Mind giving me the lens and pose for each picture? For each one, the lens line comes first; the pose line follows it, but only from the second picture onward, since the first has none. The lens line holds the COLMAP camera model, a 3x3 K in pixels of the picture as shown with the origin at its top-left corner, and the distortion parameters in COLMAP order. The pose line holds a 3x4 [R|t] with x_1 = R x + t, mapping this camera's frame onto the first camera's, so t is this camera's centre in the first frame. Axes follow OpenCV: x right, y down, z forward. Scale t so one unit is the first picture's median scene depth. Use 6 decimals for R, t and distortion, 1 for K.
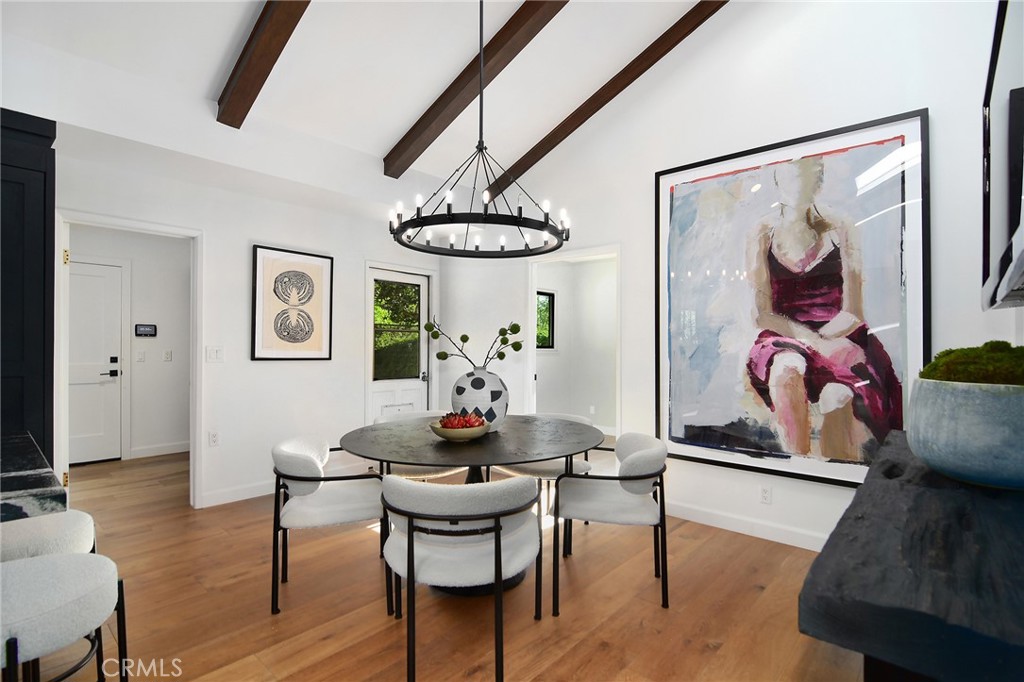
lens RADIAL K [[493.9, 0, 509.8], [0, 493.9, 337.1], [0, 0, 1]] dist [-0.011006, -0.005770]
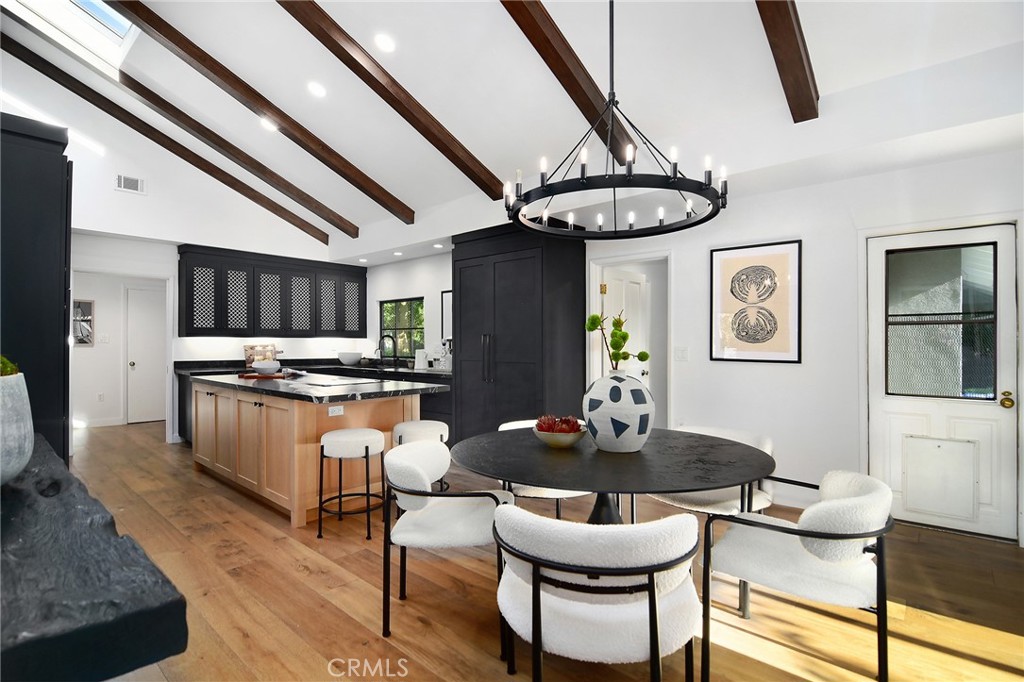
lens RADIAL K [[493.9, 0, 519.9], [0, 493.9, 345.5], [0, 0, 1]] dist [-0.011006, -0.005770]
pose [[0.007489, -0.006114, -0.999953, 0.657697], [0.014611, 0.999875, -0.006004, 0.020293], [0.999865, -0.014566, 0.007577, 0.732787]]
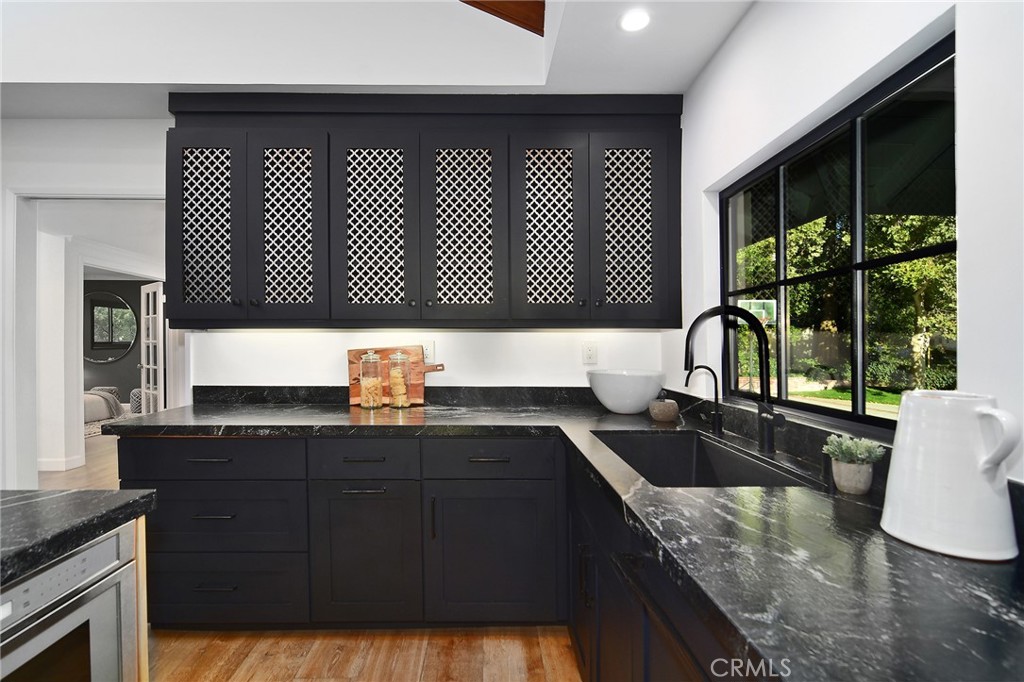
lens RADIAL K [[493.9, 0, 504.4], [0, 493.9, 346.2], [0, 0, 1]] dist [-0.011006, -0.005770]
pose [[-0.724120, -0.009437, -0.689610, -1.057289], [0.002092, 0.999872, -0.015880, -0.001813], [0.689671, -0.012942, -0.724007, 0.357734]]
